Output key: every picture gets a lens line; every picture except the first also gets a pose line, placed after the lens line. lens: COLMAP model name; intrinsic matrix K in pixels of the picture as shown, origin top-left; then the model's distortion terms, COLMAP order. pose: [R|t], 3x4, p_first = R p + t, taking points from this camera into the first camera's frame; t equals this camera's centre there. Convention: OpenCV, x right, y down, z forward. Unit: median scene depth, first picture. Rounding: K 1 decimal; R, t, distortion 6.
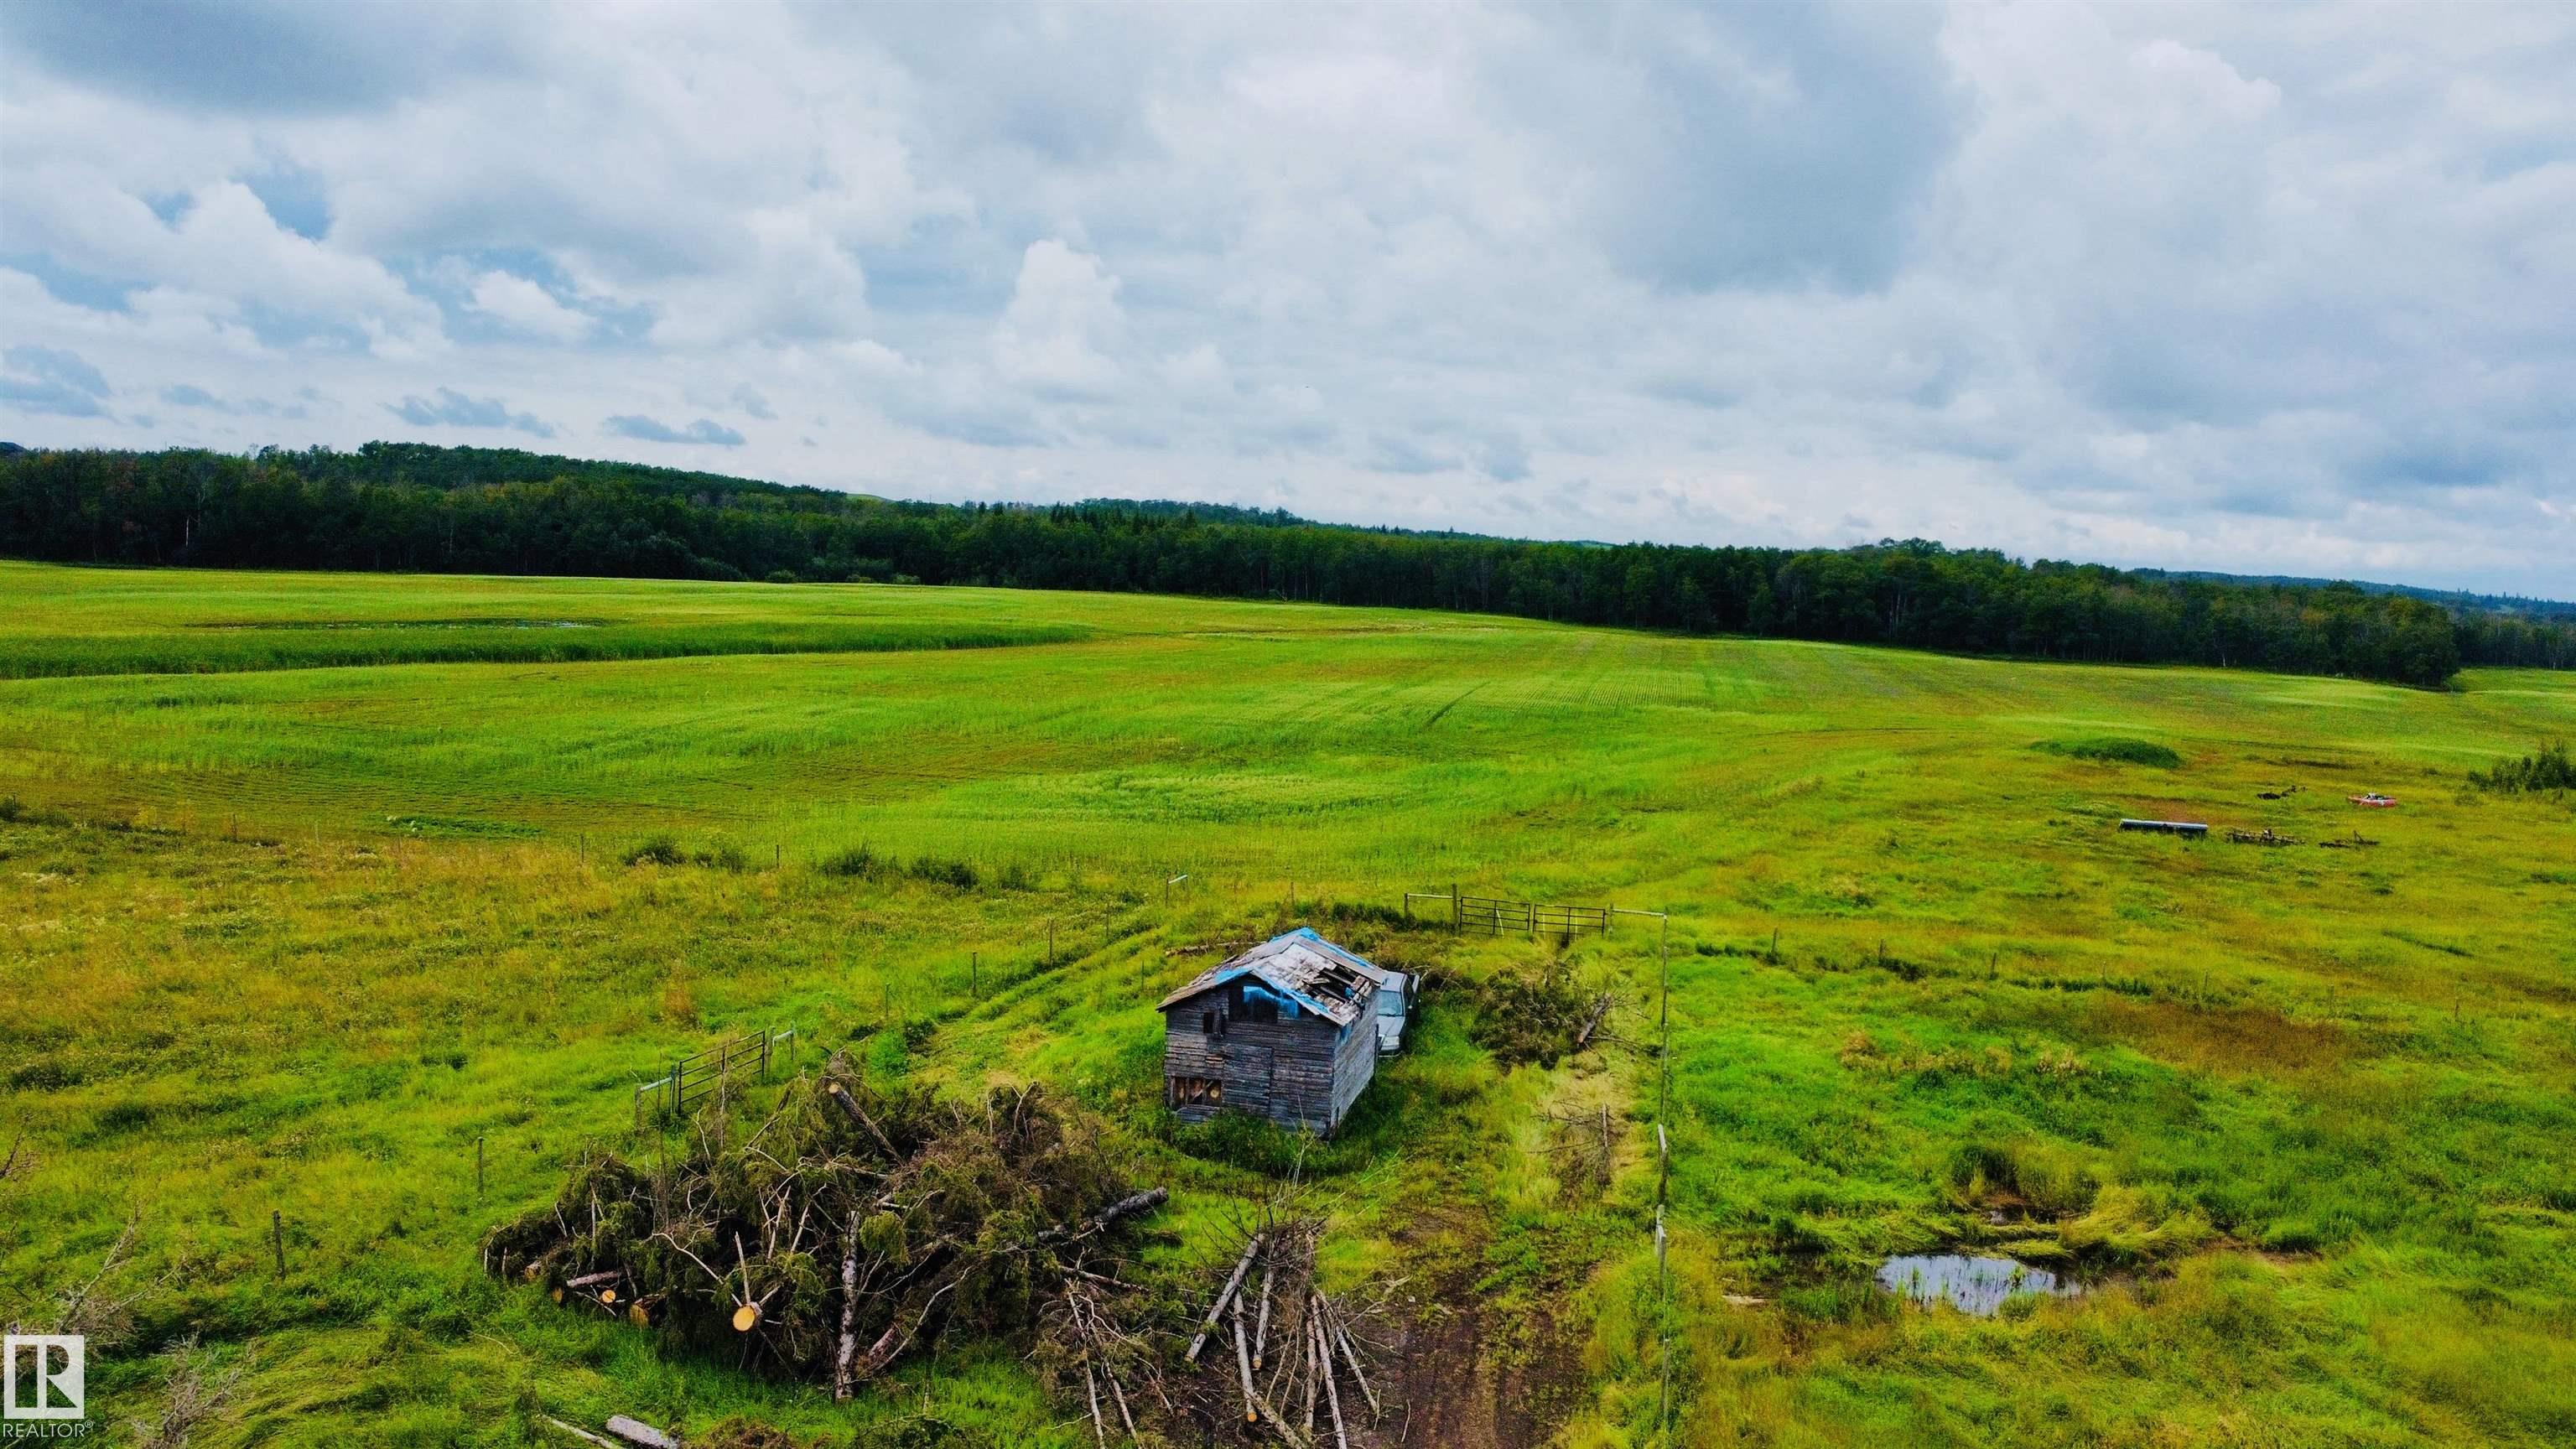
lens RADIAL K [[1861.4, 0, 1281.0], [0, 1861.4, 724.2], [0, 0, 1]] dist [-0.026508, -0.008909]
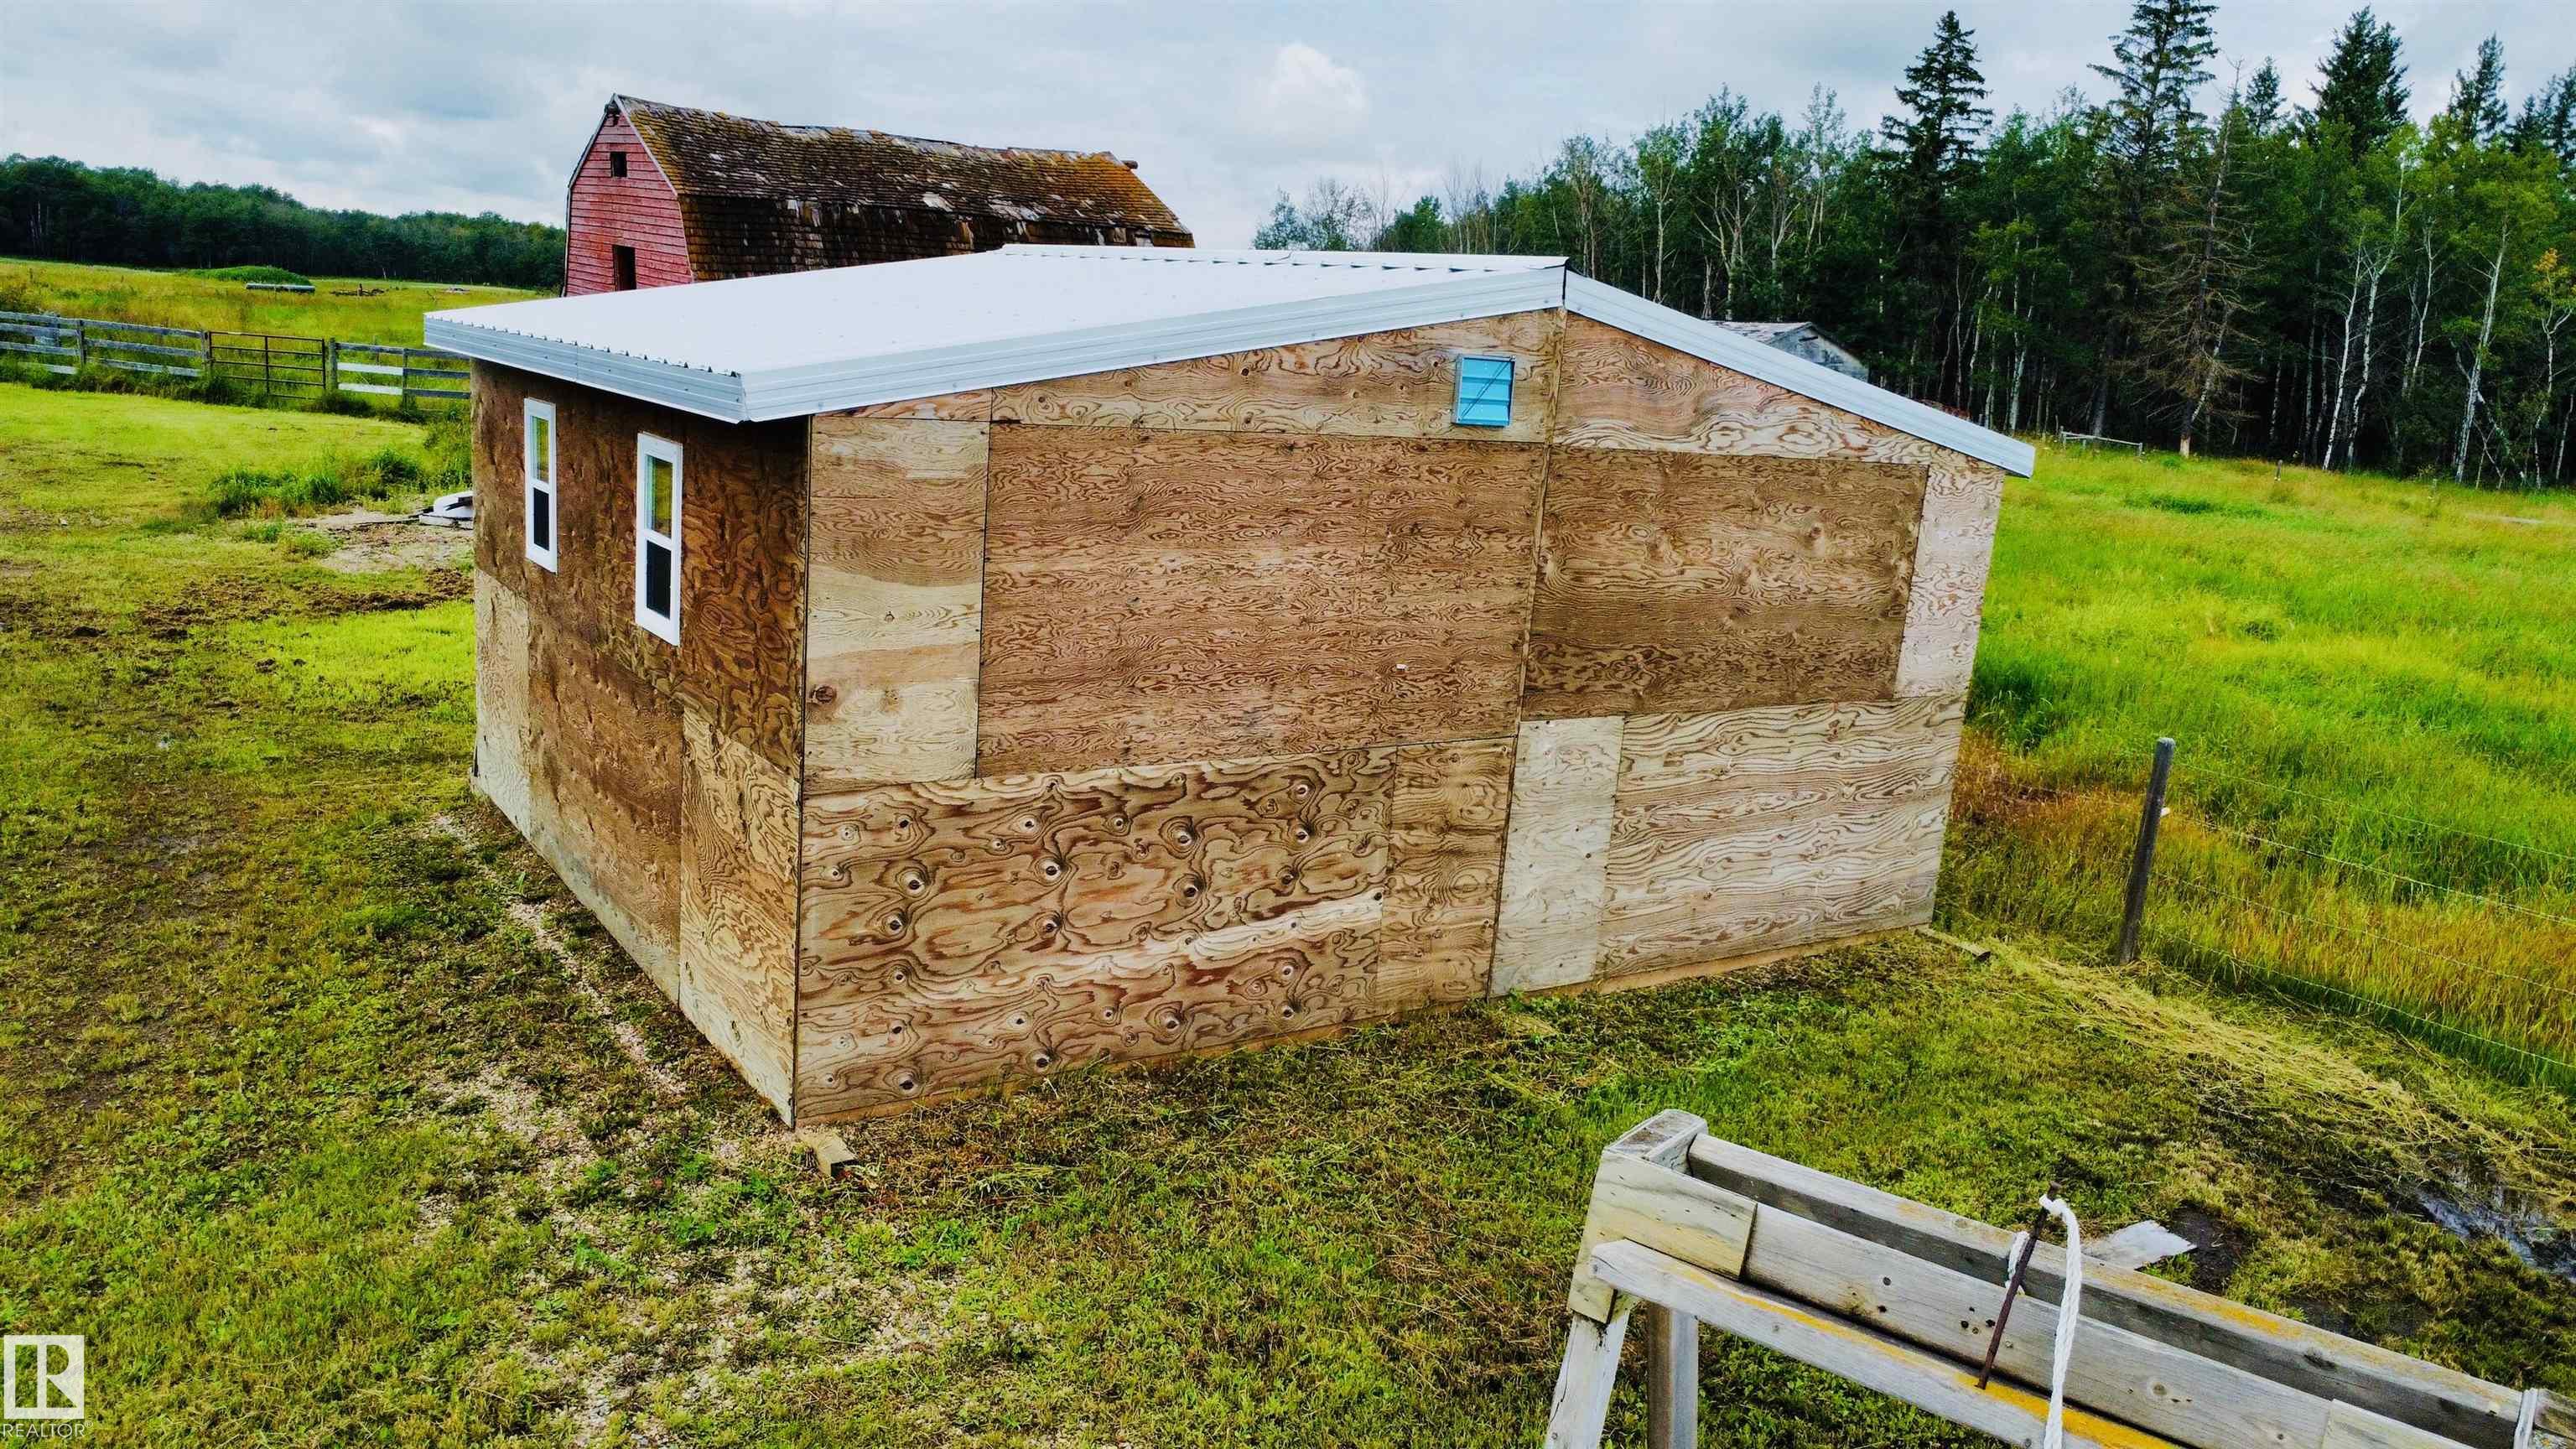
lens RADIAL K [[1861.4, 0, 1284.3], [0, 1861.4, 719.8], [0, 0, 1]] dist [-0.026508, -0.008909]
pose [[0.621668, -0.172227, 0.764112, -0.118239], [0.039875, 0.981221, 0.188721, 0.137895], [-0.782265, -0.086853, 0.616861, -0.361491]]
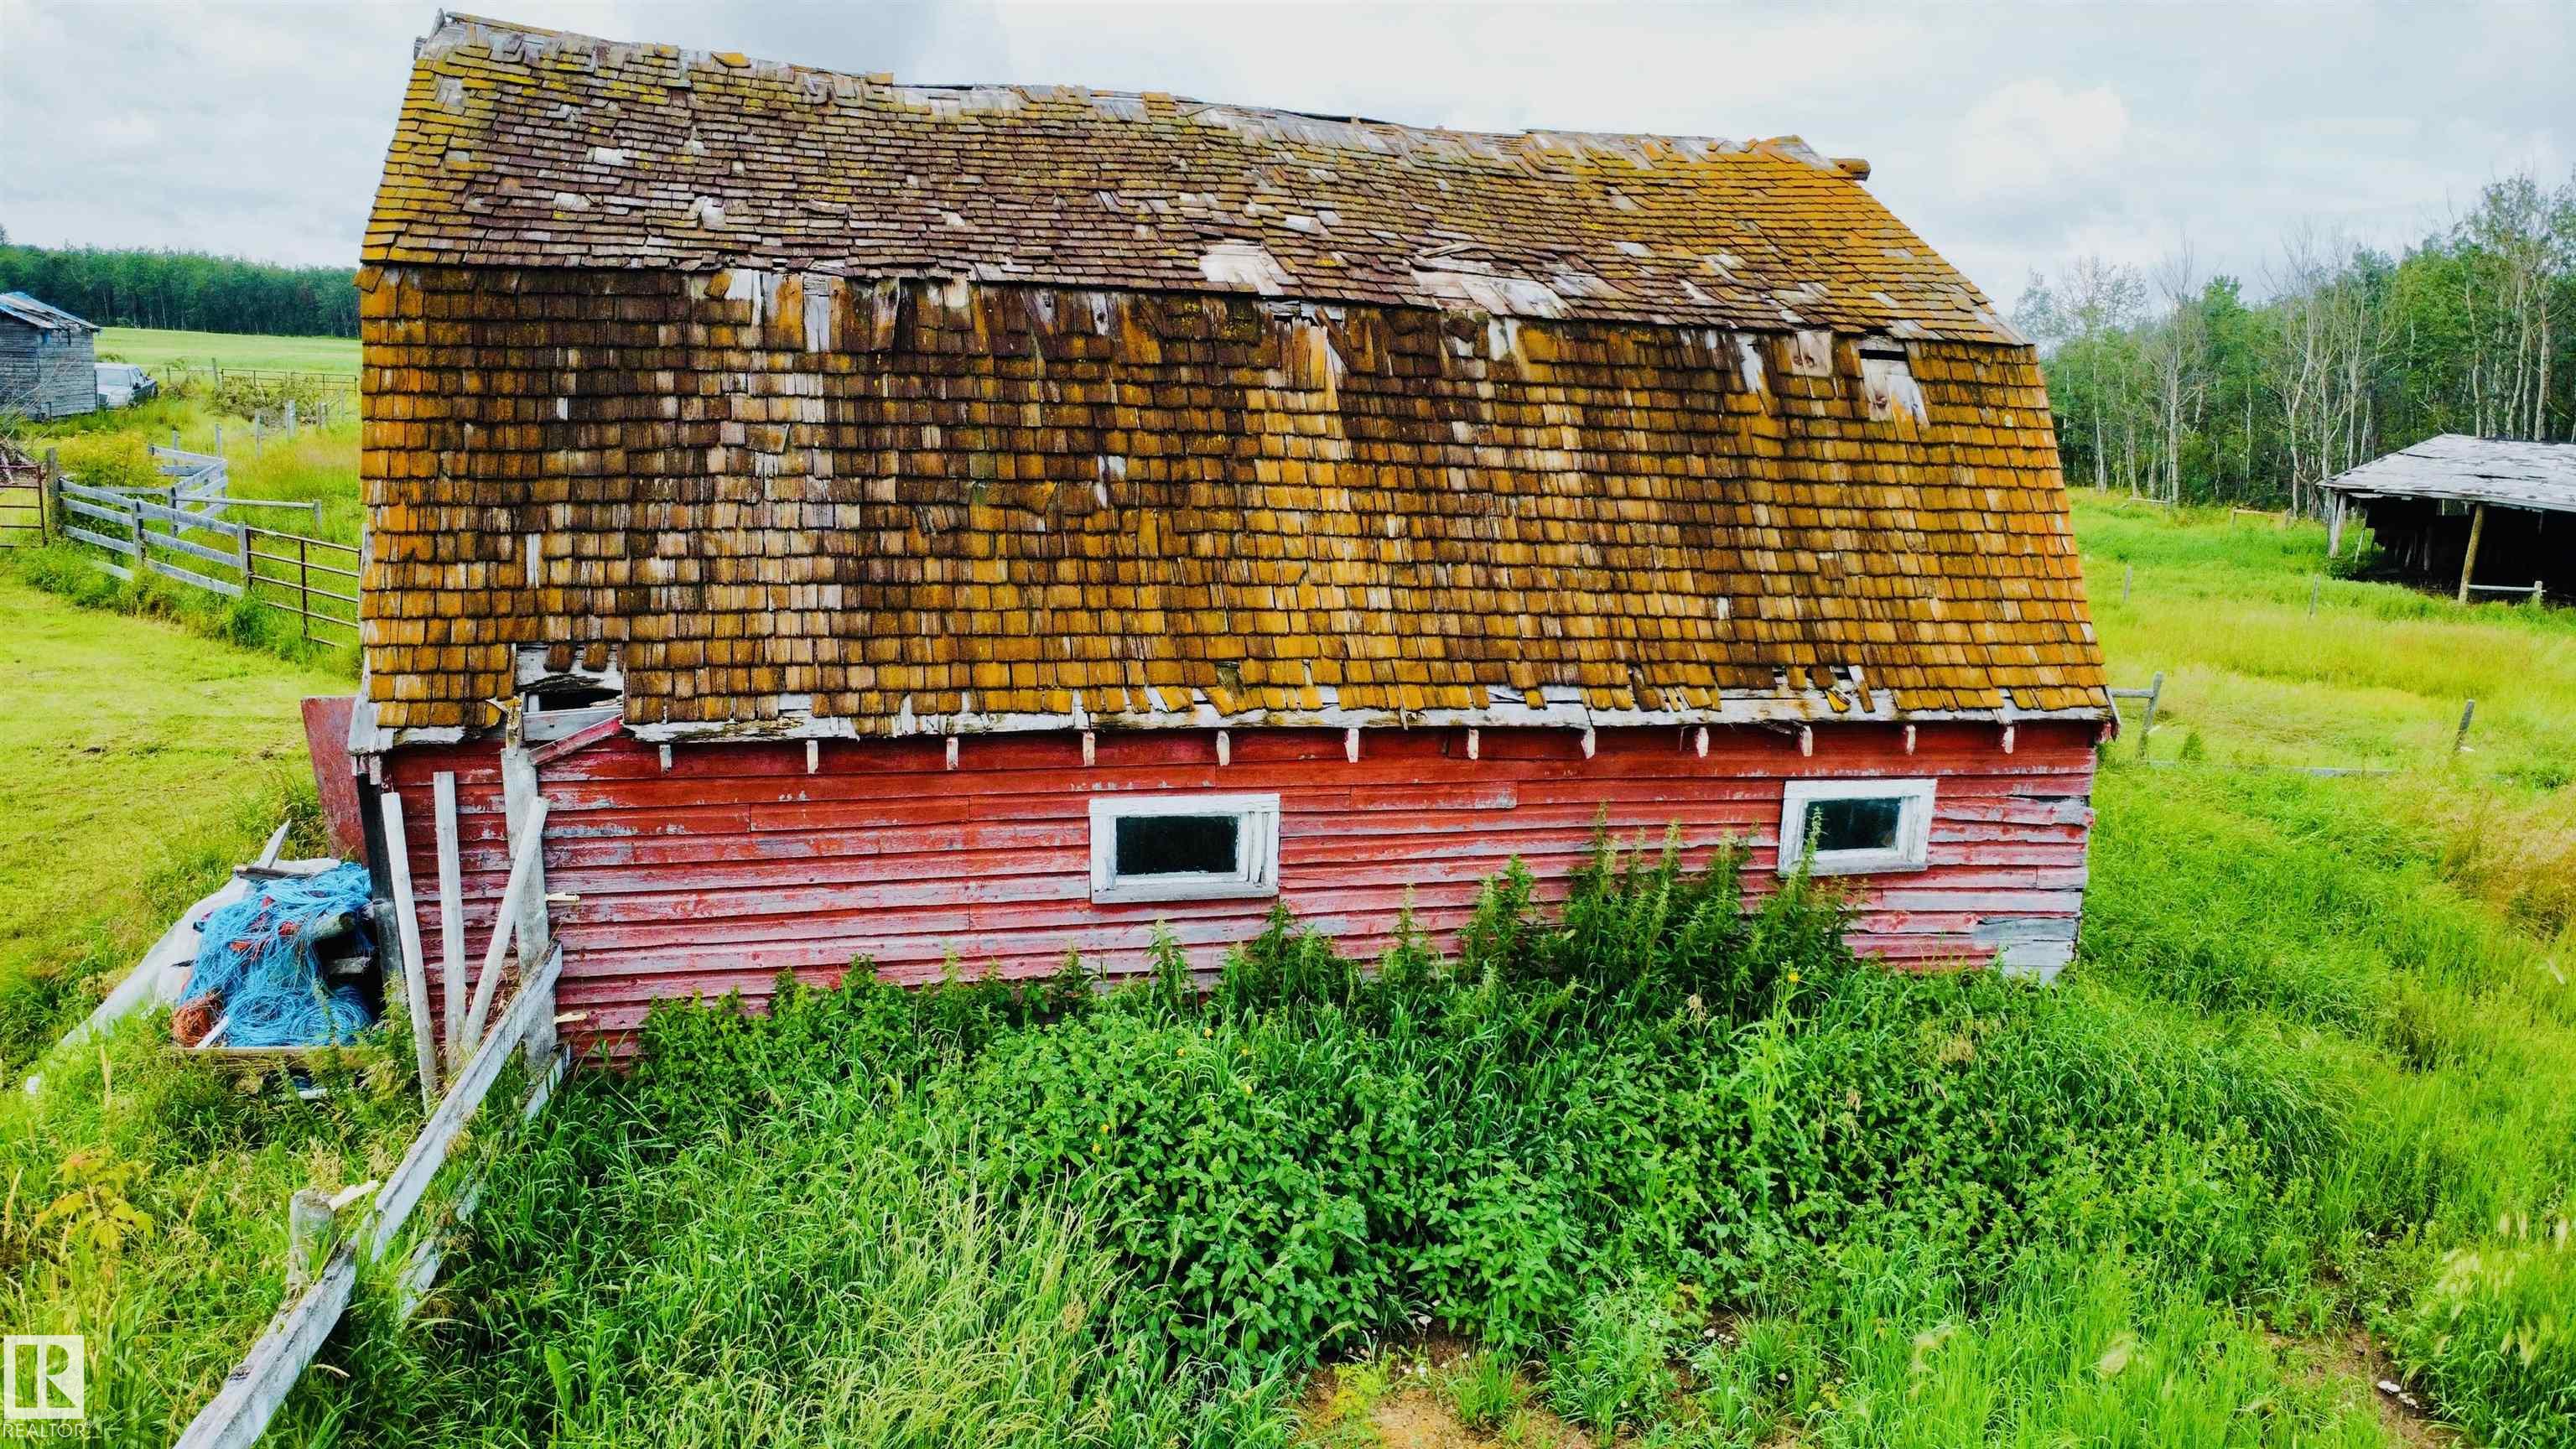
lens RADIAL K [[1861.4, 0, 1285.8], [0, 1861.4, 719.1], [0, 0, 1]] dist [-0.026508, -0.008909]
pose [[0.857245, -0.095475, 0.505980, 0.040405], [0.036345, 0.991428, 0.125499, 0.121571], [-0.513625, -0.089193, 0.853366, -0.212627]]
